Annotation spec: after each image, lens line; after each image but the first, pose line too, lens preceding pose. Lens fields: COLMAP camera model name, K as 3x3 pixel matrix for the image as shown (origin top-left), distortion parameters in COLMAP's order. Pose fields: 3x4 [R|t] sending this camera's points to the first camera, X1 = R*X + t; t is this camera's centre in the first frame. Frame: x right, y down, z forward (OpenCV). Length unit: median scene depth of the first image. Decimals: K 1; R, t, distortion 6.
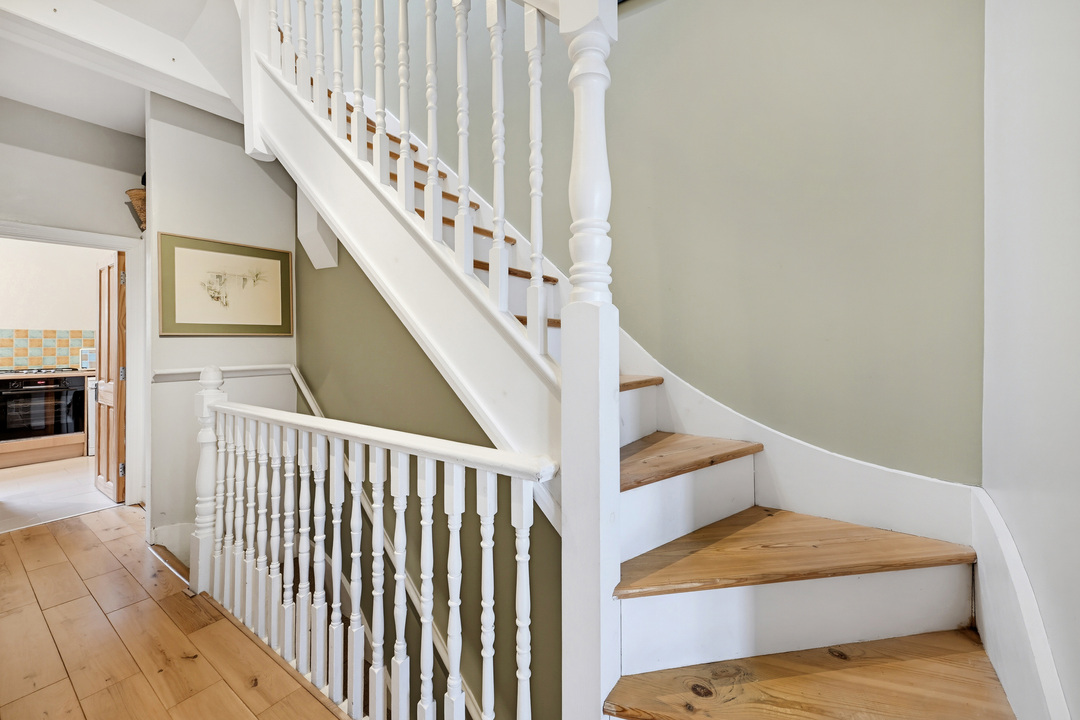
lens RADIAL K [[422.0, 0, 566.0], [0, 422.0, 340.1], [0, 0, 1]] dist [0.000579, 0.000145]
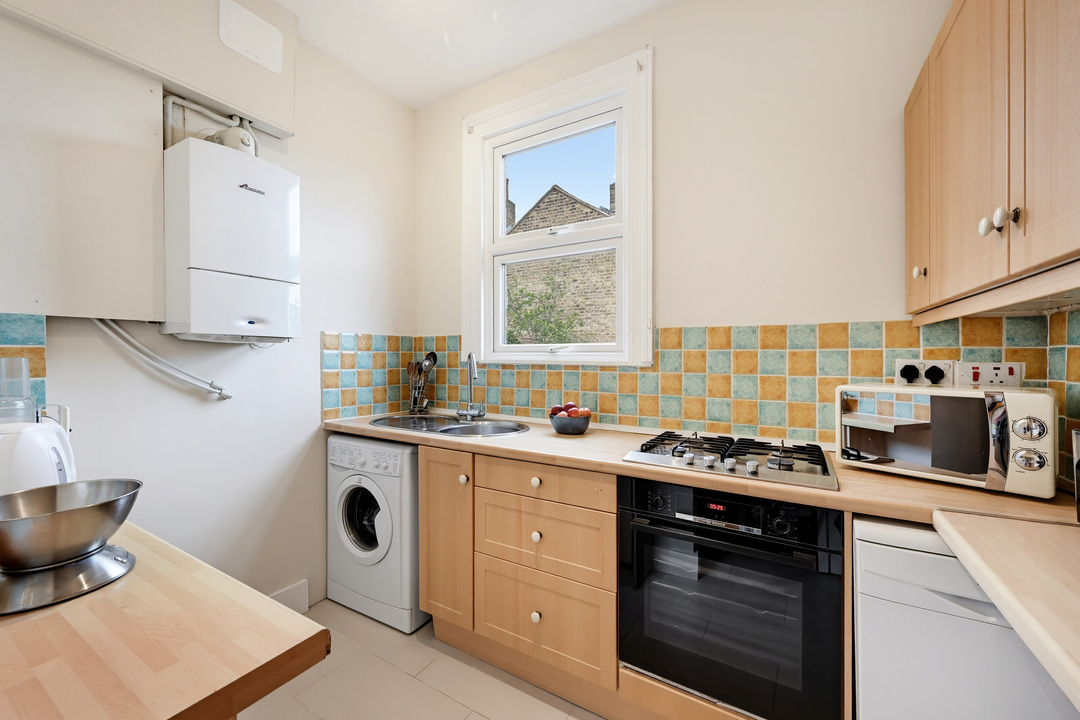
lens RADIAL K [[422.0, 0, 543.5], [0, 422.0, 357.6], [0, 0, 1]] dist [0.000579, 0.000145]
pose [[0.056953, 0.002921, -0.998373, -0.889551], [0.003921, 0.999987, 0.003150, 0.001055], [0.998369, -0.004094, 0.056941, 0.795112]]
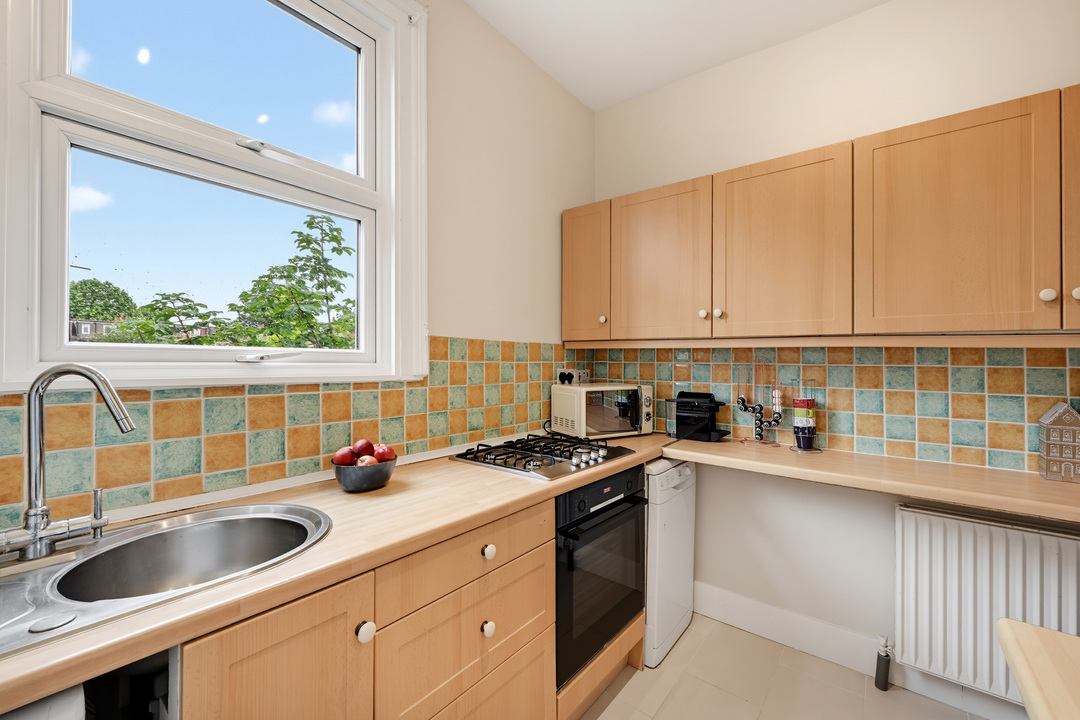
lens RADIAL K [[422.0, 0, 542.9], [0, 422.0, 361.5], [0, 0, 1]] dist [0.000579, 0.000145]
pose [[0.994650, 0.006038, -0.103128, -1.150232], [-0.005587, 0.999974, 0.004662, -0.006054], [0.103153, -0.004061, 0.994657, 0.593014]]
